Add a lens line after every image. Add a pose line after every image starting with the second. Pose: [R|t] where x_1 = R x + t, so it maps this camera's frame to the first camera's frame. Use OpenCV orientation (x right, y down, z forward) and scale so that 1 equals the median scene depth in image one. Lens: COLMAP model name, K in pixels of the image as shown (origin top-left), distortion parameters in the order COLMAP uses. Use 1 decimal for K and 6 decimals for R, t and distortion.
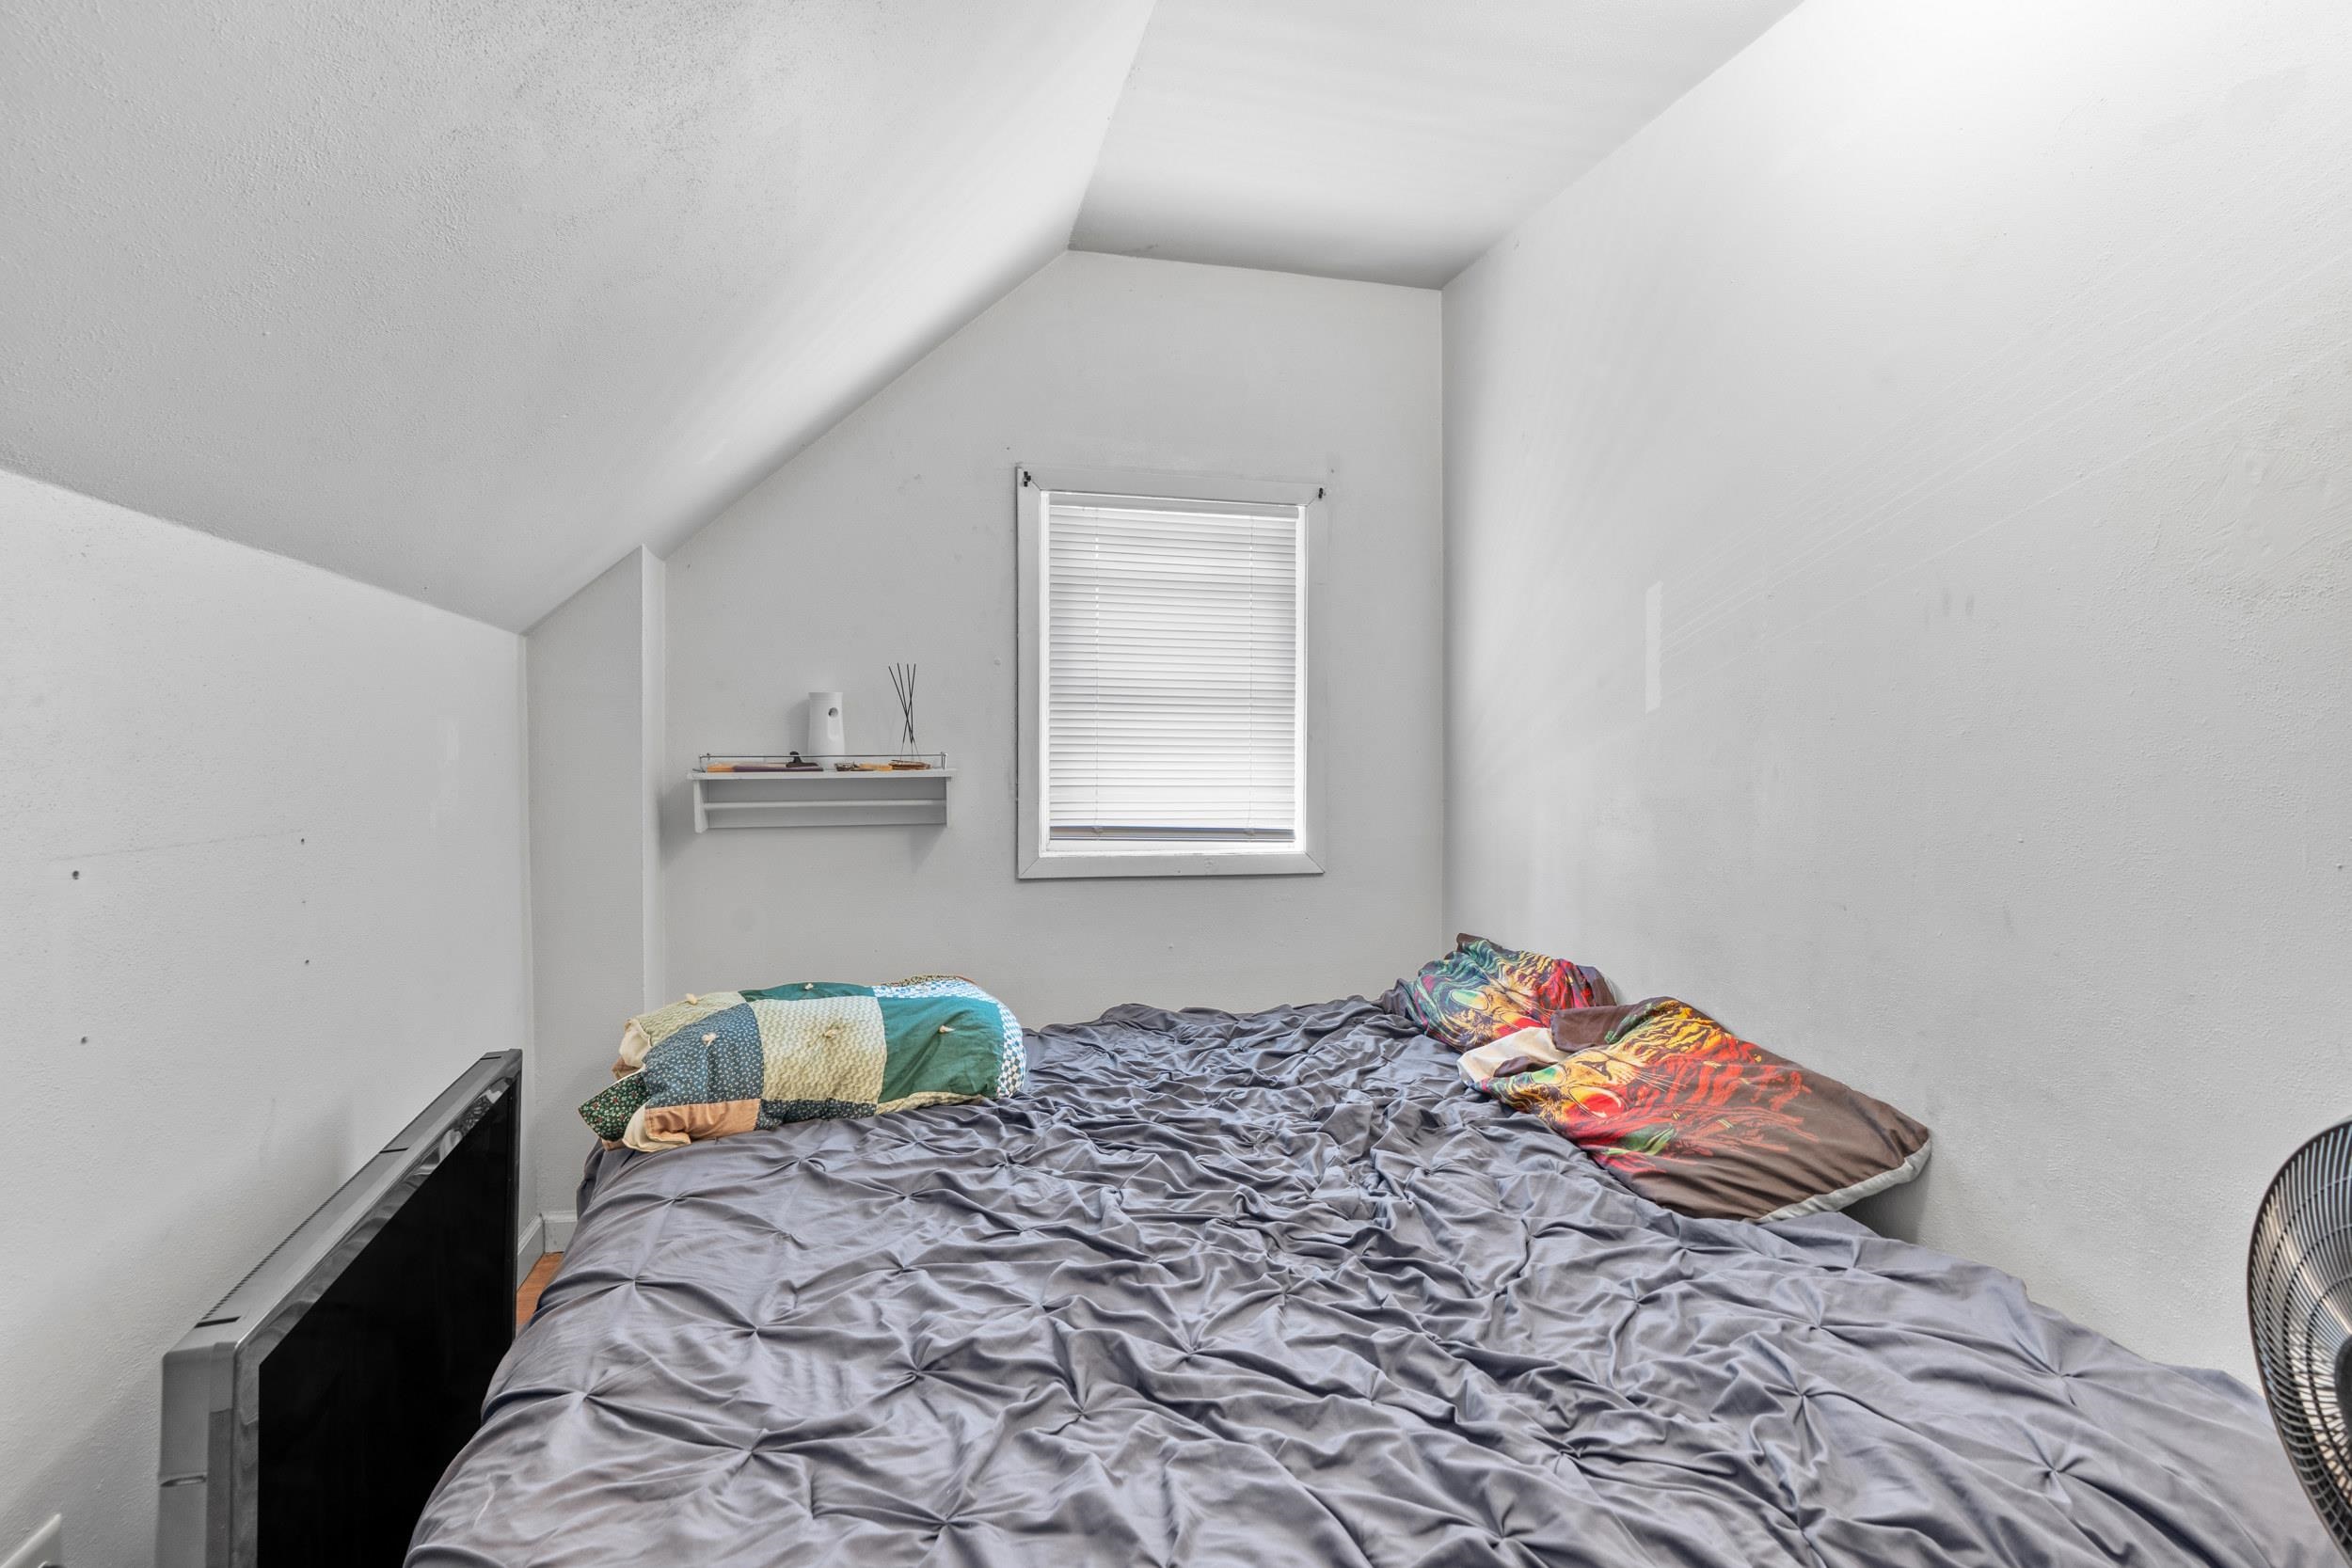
lens RADIAL K [[1071.0, 0, 1182.3], [0, 1071.0, 775.7], [0, 0, 1]] dist [0.001157, 0.001062]
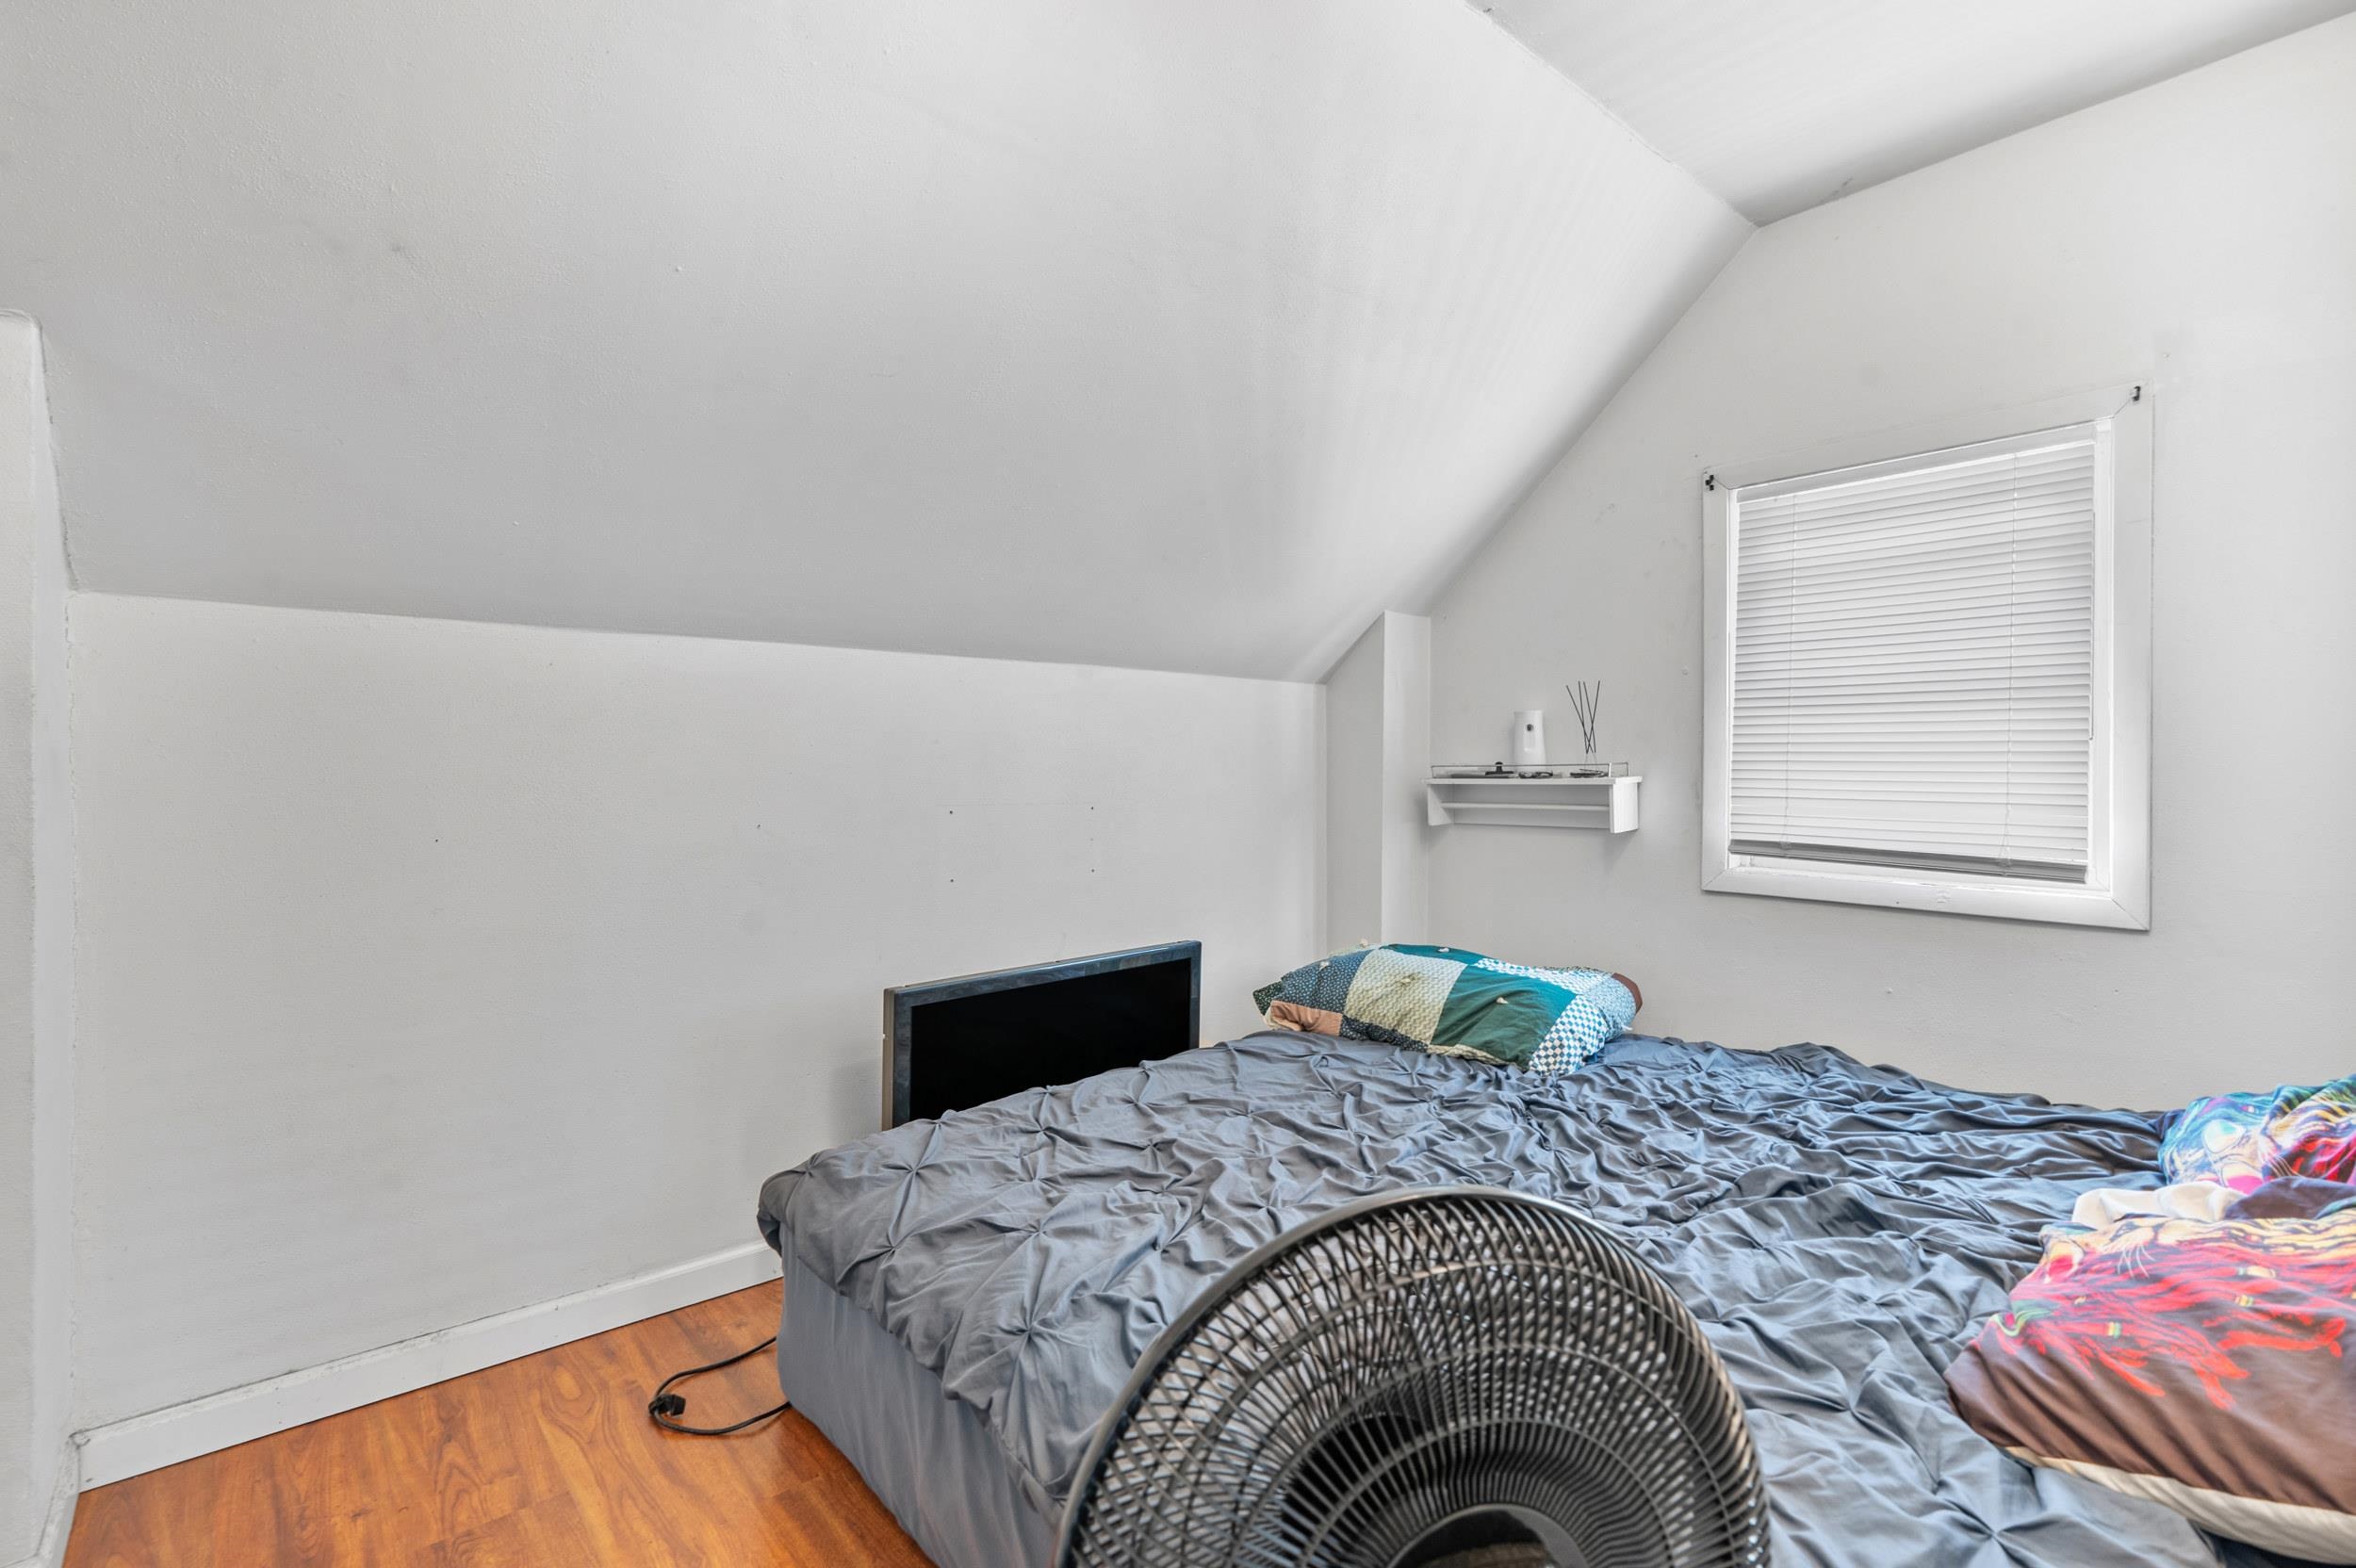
lens RADIAL K [[1072.9, 0, 1184.3], [0, 1072.9, 775.6], [0, 0, 1]] dist [0.001157, 0.001062]
pose [[0.459436, 0.005345, -0.888195, 0.628802], [-0.016658, 0.999858, -0.002600, 0.001777], [0.888055, 0.015990, 0.459460, 0.153758]]
